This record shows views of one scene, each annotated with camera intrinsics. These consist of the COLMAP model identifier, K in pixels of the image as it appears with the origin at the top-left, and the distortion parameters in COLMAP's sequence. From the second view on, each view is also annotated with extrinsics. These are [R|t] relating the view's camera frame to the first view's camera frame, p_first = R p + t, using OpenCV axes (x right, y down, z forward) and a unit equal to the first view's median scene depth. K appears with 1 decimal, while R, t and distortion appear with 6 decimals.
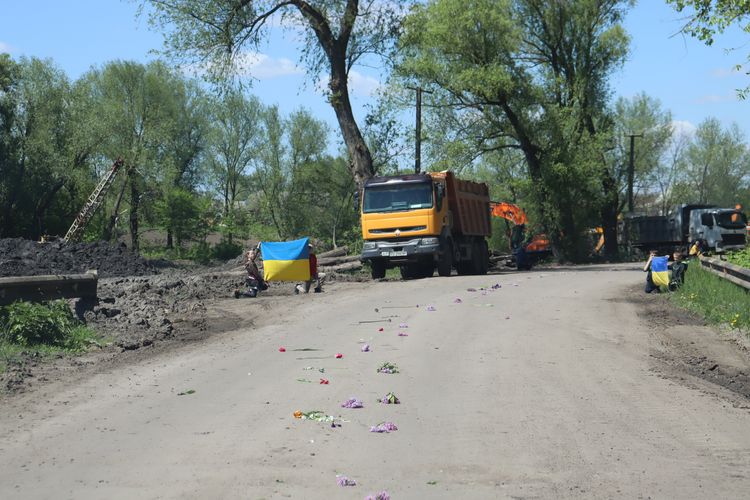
lens RADIAL K [[1875.1, 0, 383.6], [0, 1875.1, 250.1], [0, 0, 1]] dist [0.680100, -1.180941]
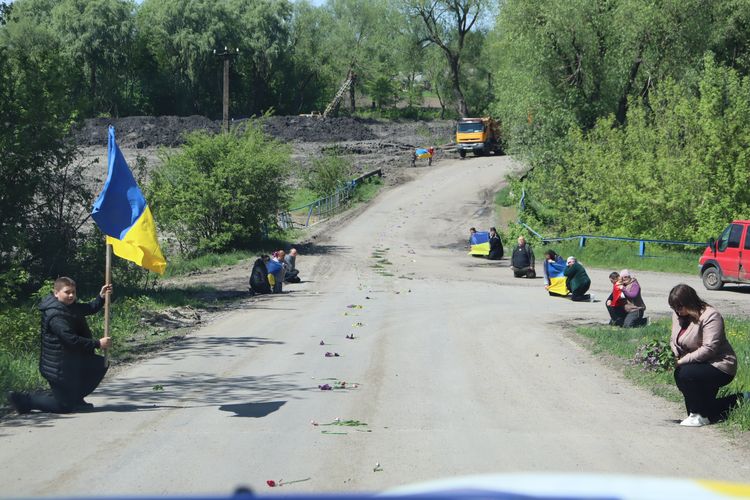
lens RADIAL K [[1523.3, 0, 375.4], [0, 1523.3, 232.7], [0, 0, 1]] dist [0.290011, -0.039383]
pose [[0.994356, 0.027978, -0.102341, 0.099951], [-0.018135, 0.995228, 0.095874, -0.084337], [0.104535, -0.093477, 0.990118, -1.219385]]
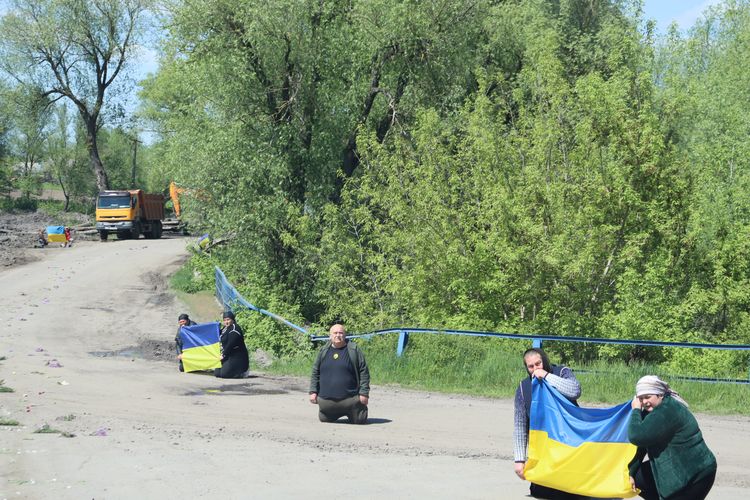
lens RADIAL K [[1523.3, 0, 375.4], [0, 1523.3, 232.7], [0, 0, 1]] dist [0.290011, -0.039383]
pose [[0.989179, 0.038422, 0.141591, 0.053797], [-0.041188, 0.999013, 0.016652, -0.033368], [-0.140811, -0.022303, 0.989785, -0.755239]]
